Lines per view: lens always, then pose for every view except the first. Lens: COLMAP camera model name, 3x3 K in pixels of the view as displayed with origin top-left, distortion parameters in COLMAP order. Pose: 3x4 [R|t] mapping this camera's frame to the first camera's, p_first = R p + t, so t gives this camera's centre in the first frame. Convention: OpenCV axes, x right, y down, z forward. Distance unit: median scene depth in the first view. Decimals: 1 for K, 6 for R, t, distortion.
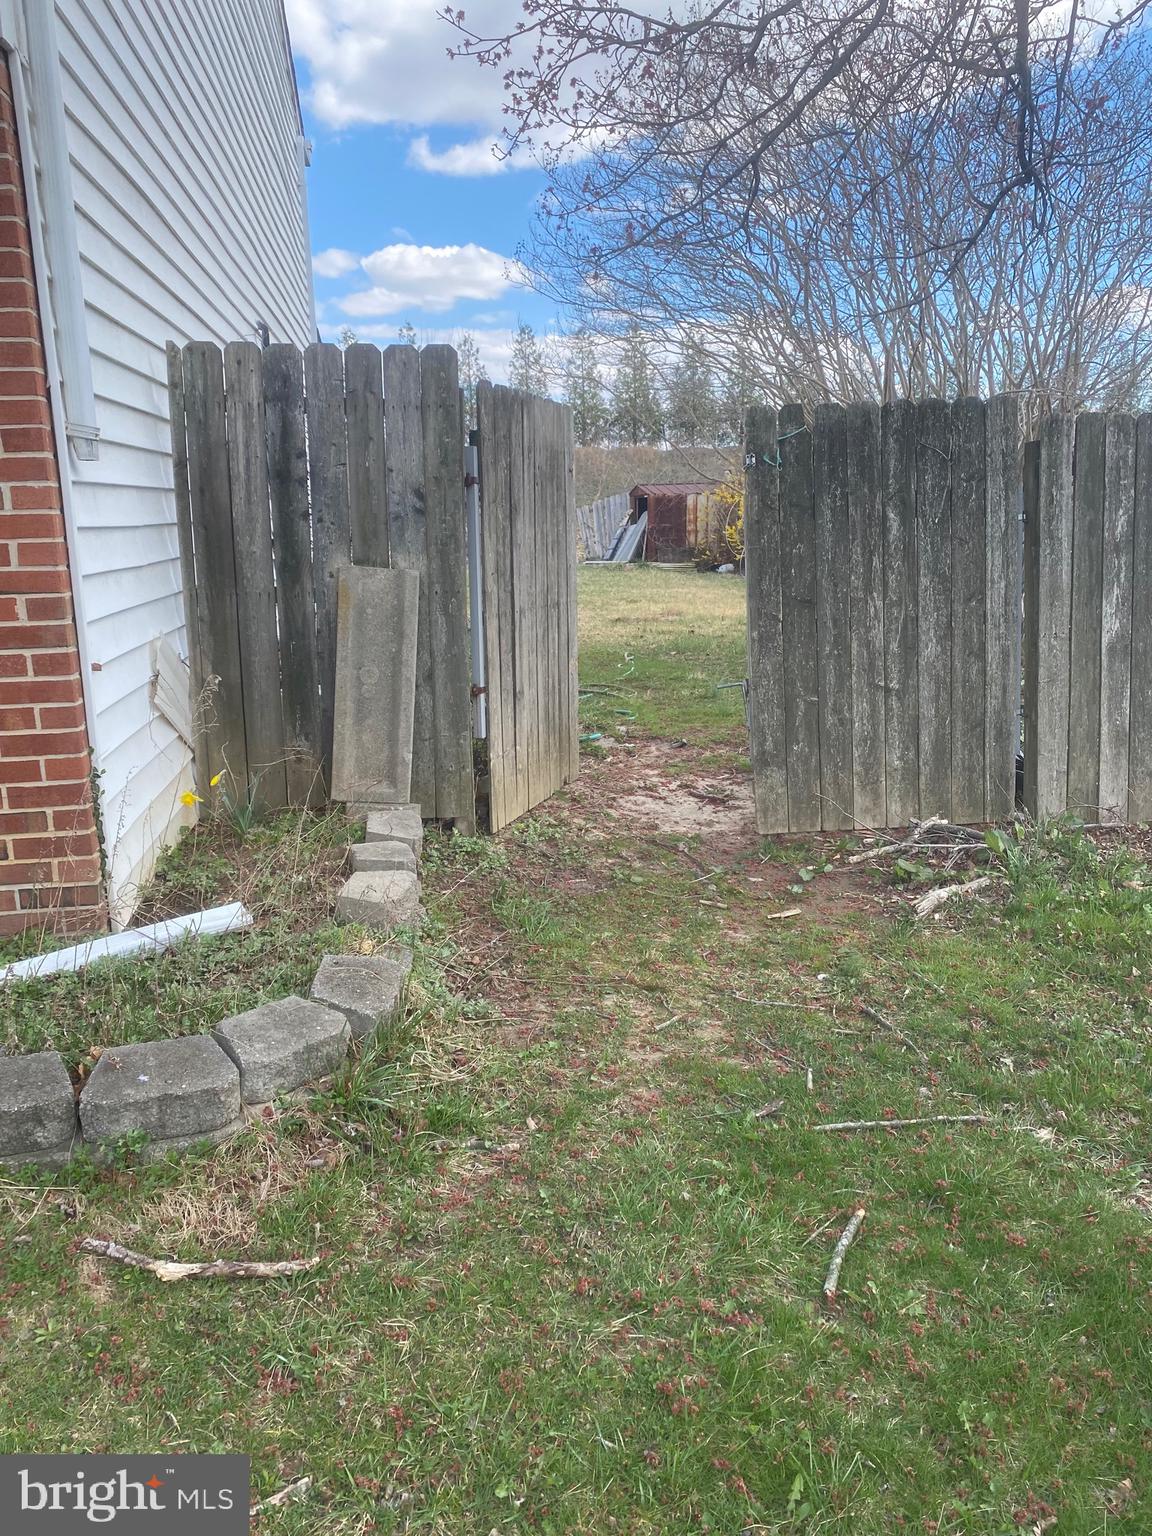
lens RADIAL K [[1130.2, 0, 576.0], [0, 1130.2, 768.0], [0, 0, 1]] dist [0.041528, -0.002745]
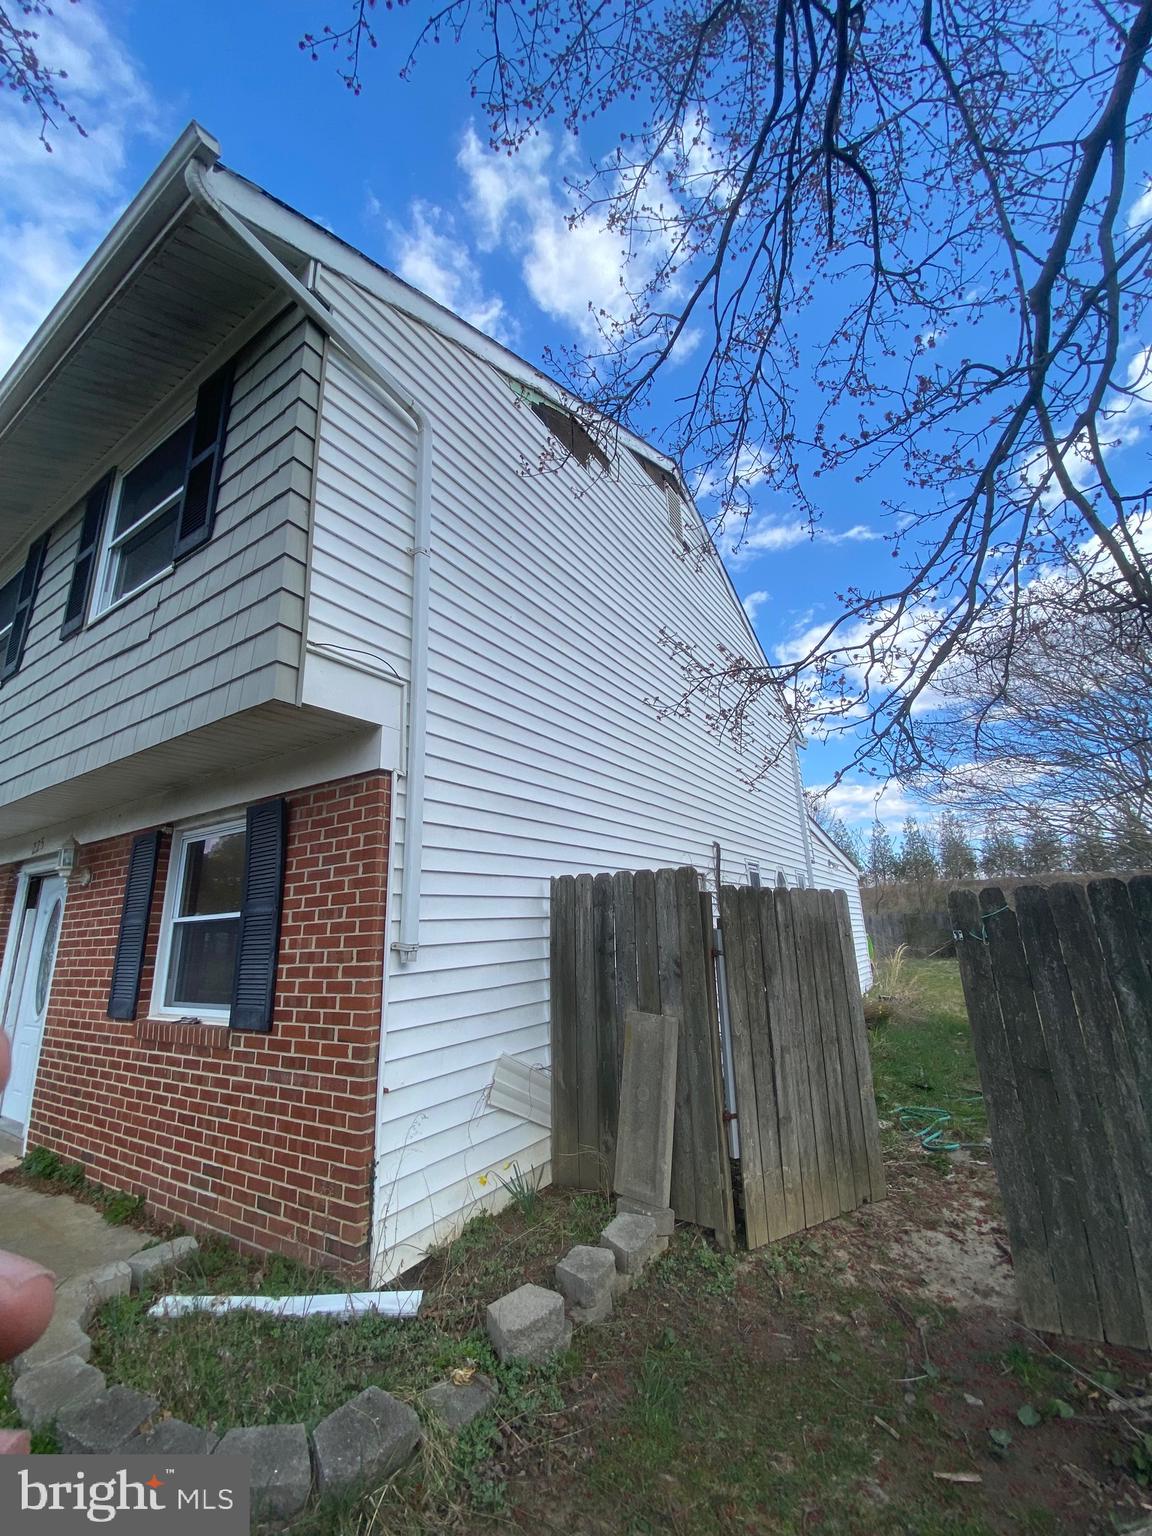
lens RADIAL K [[625.6, 0, 576.0], [0, 625.6, 768.0], [0, 0, 1]] dist [0.017361, -0.018509]
pose [[0.771115, -0.165082, -0.614923, 0.275590], [-0.123702, 0.908554, -0.399033, -0.117479], [0.624564, 0.383767, 0.680179, 0.235964]]
